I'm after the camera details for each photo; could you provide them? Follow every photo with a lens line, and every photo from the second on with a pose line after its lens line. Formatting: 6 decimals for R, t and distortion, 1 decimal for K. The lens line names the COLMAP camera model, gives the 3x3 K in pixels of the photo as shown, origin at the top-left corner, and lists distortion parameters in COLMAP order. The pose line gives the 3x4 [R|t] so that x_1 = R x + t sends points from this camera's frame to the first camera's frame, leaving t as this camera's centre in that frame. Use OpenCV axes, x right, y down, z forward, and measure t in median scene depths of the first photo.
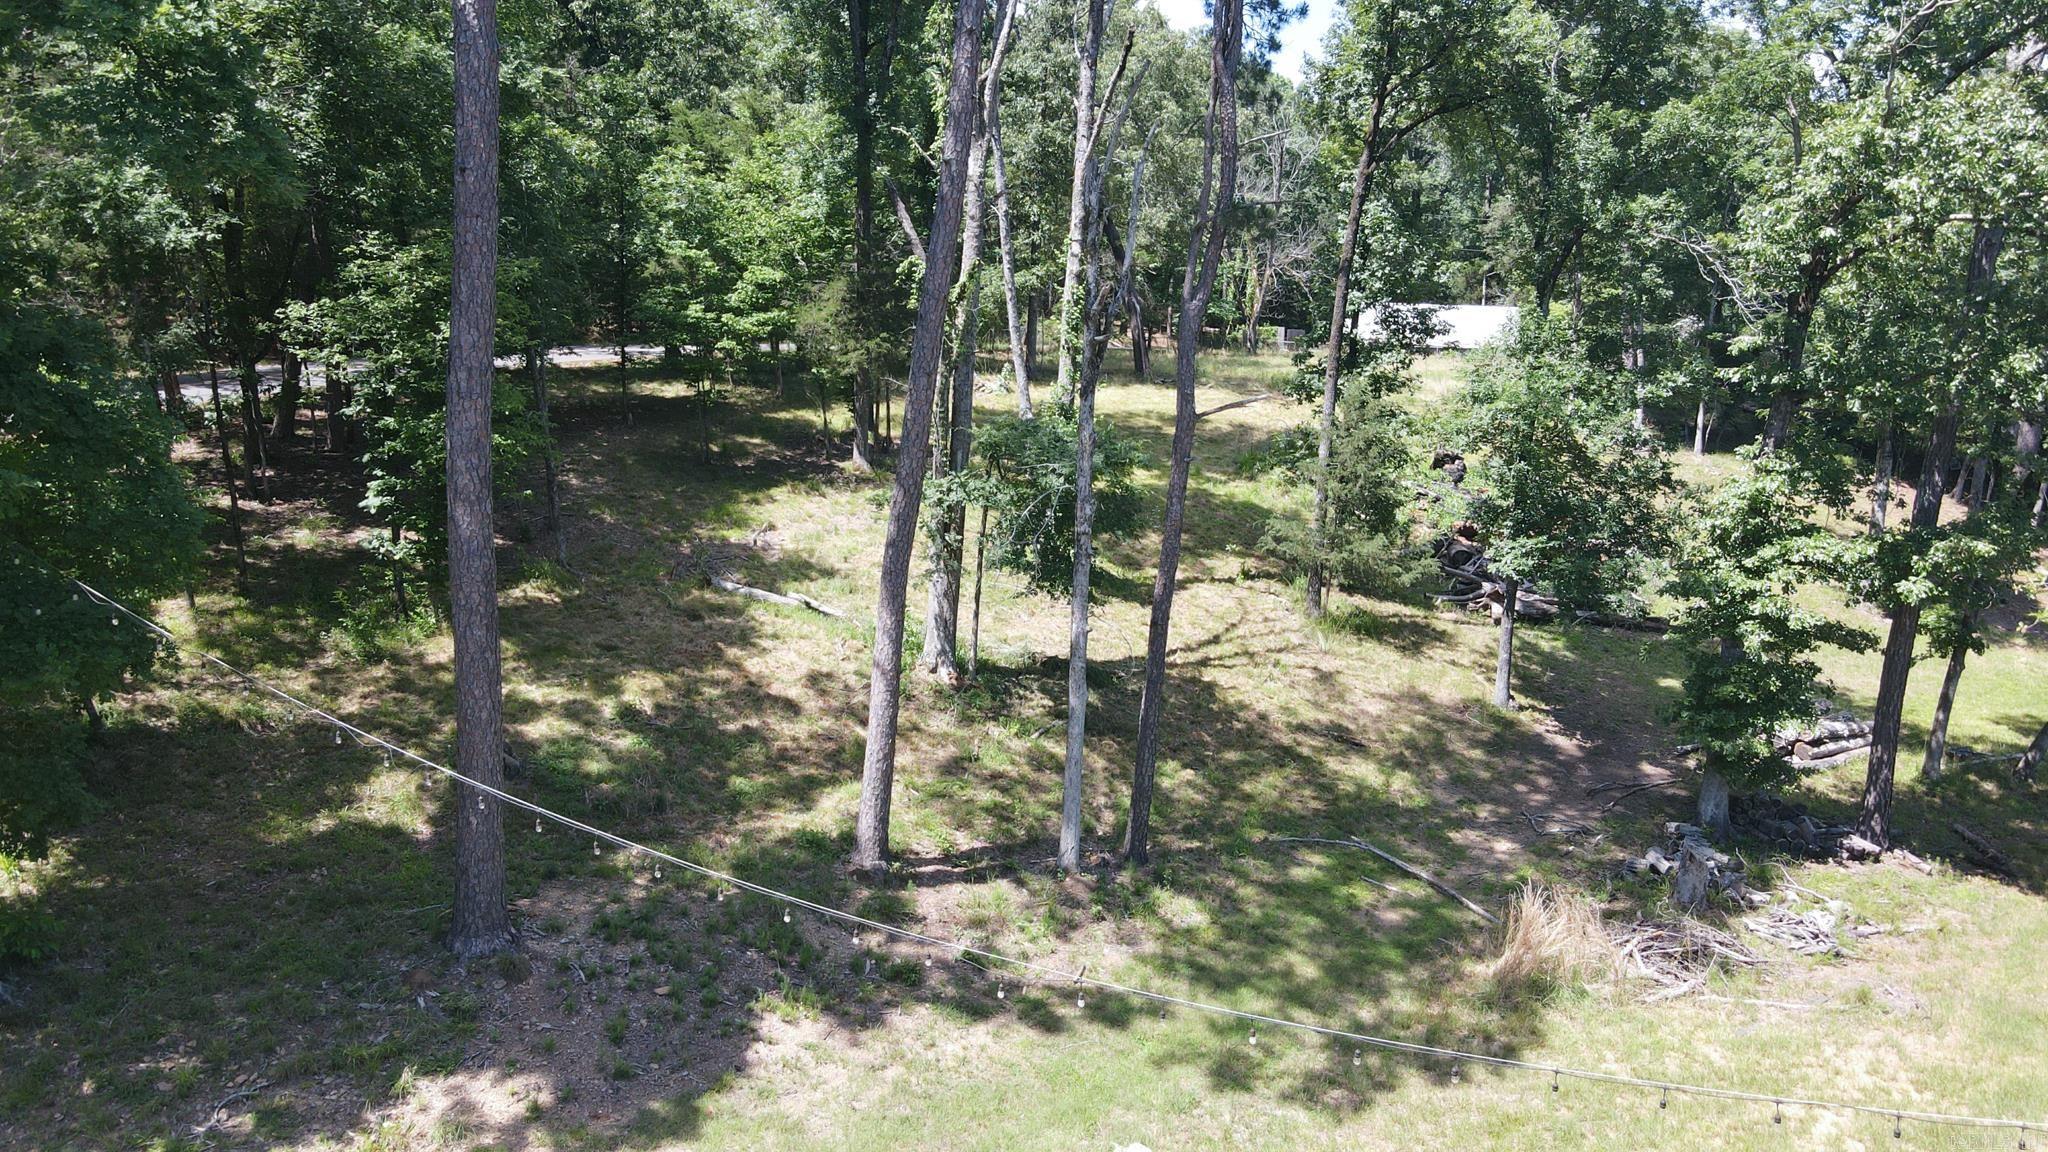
lens RADIAL K [[1525.8, 0, 1023.2], [0, 1525.8, 575.8], [0, 0, 1]] dist [0.006754, -0.000755]
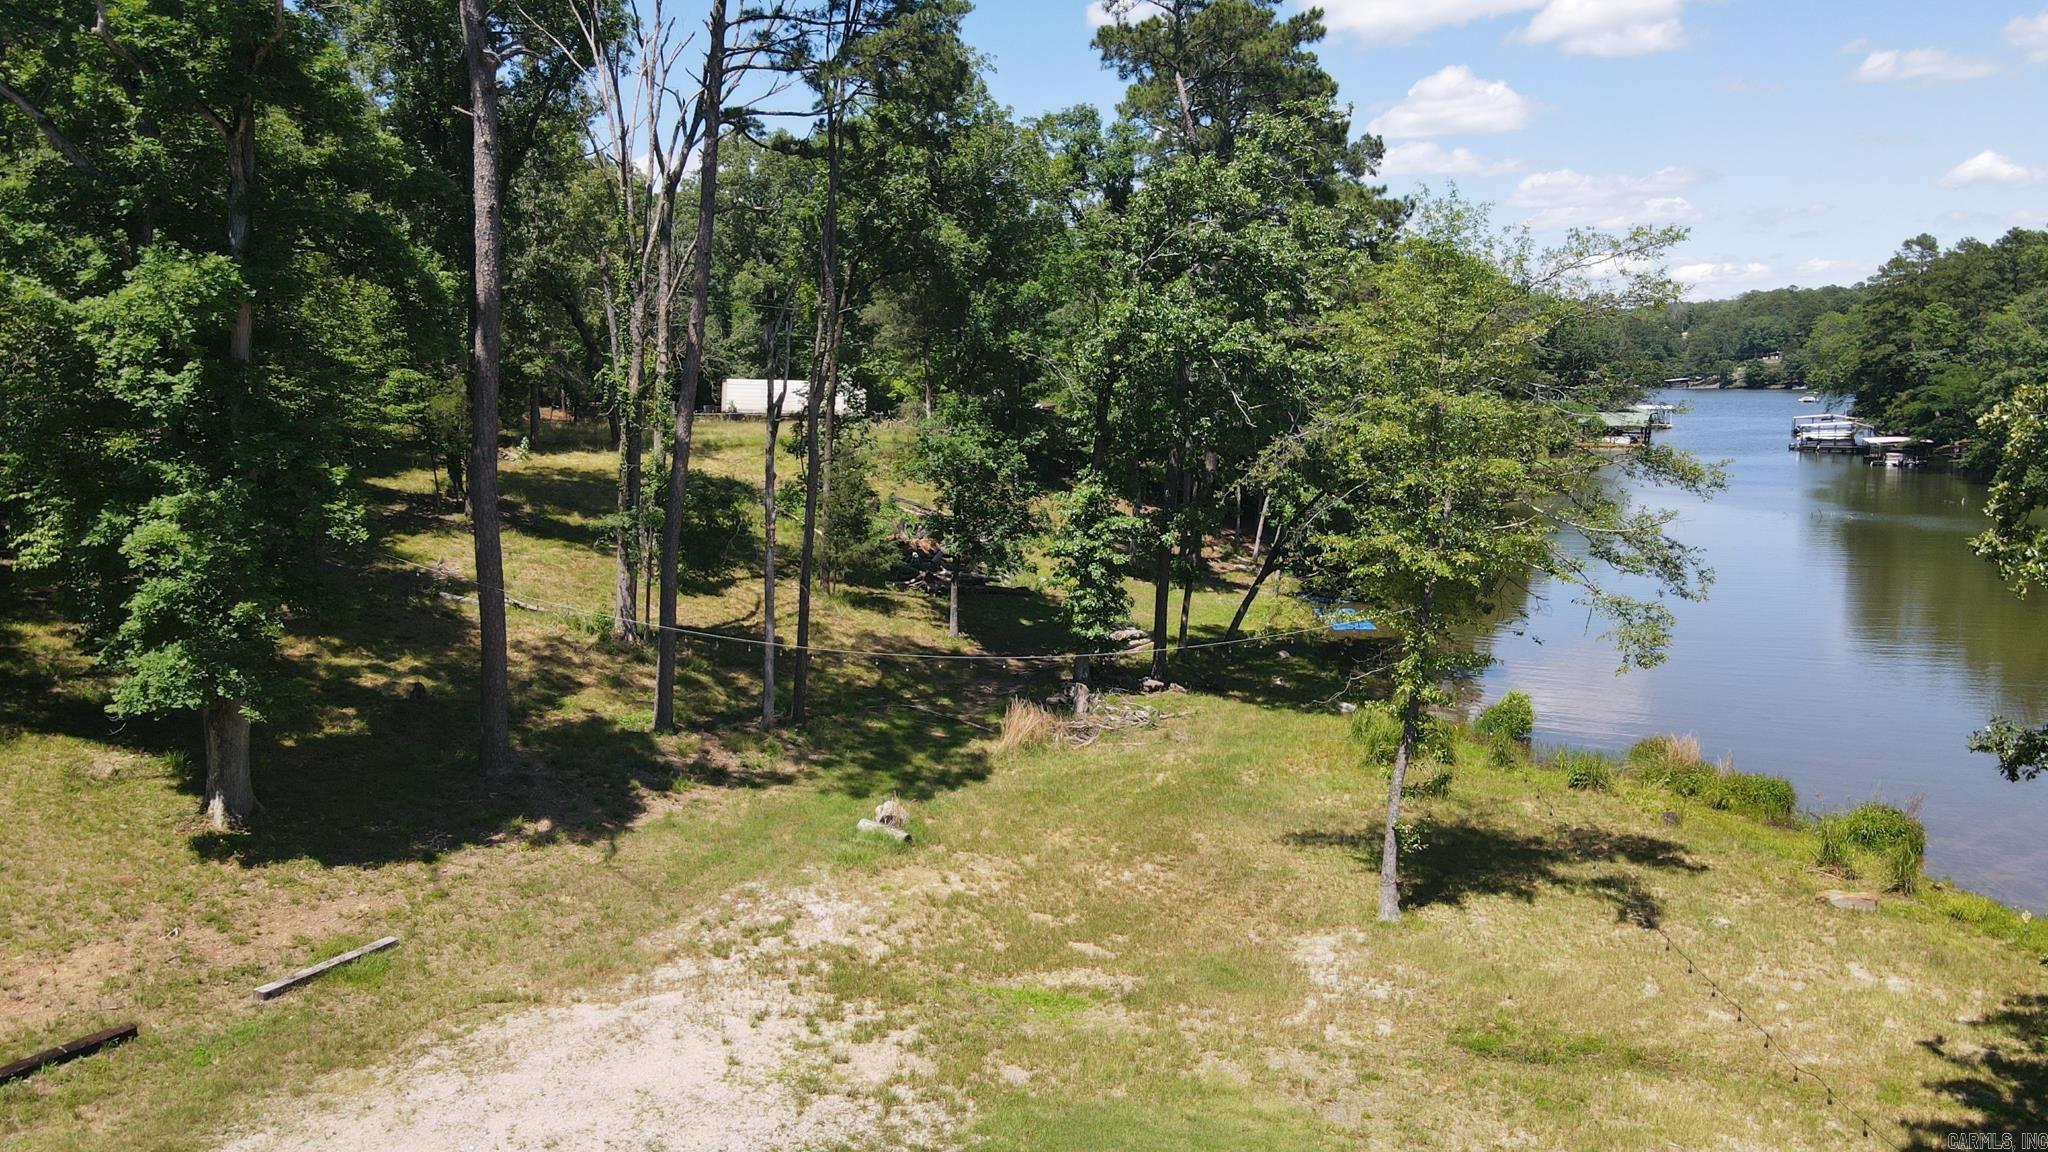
lens RADIAL K [[1525.8, 0, 997.1], [0, 1525.8, 561.7], [0, 0, 1]] dist [0.006754, -0.000755]
pose [[0.904012, -0.059940, 0.423284, -0.405089], [0.081568, 0.996116, -0.033148, 0.077906], [-0.419653, 0.064493, 0.905391, -0.612039]]
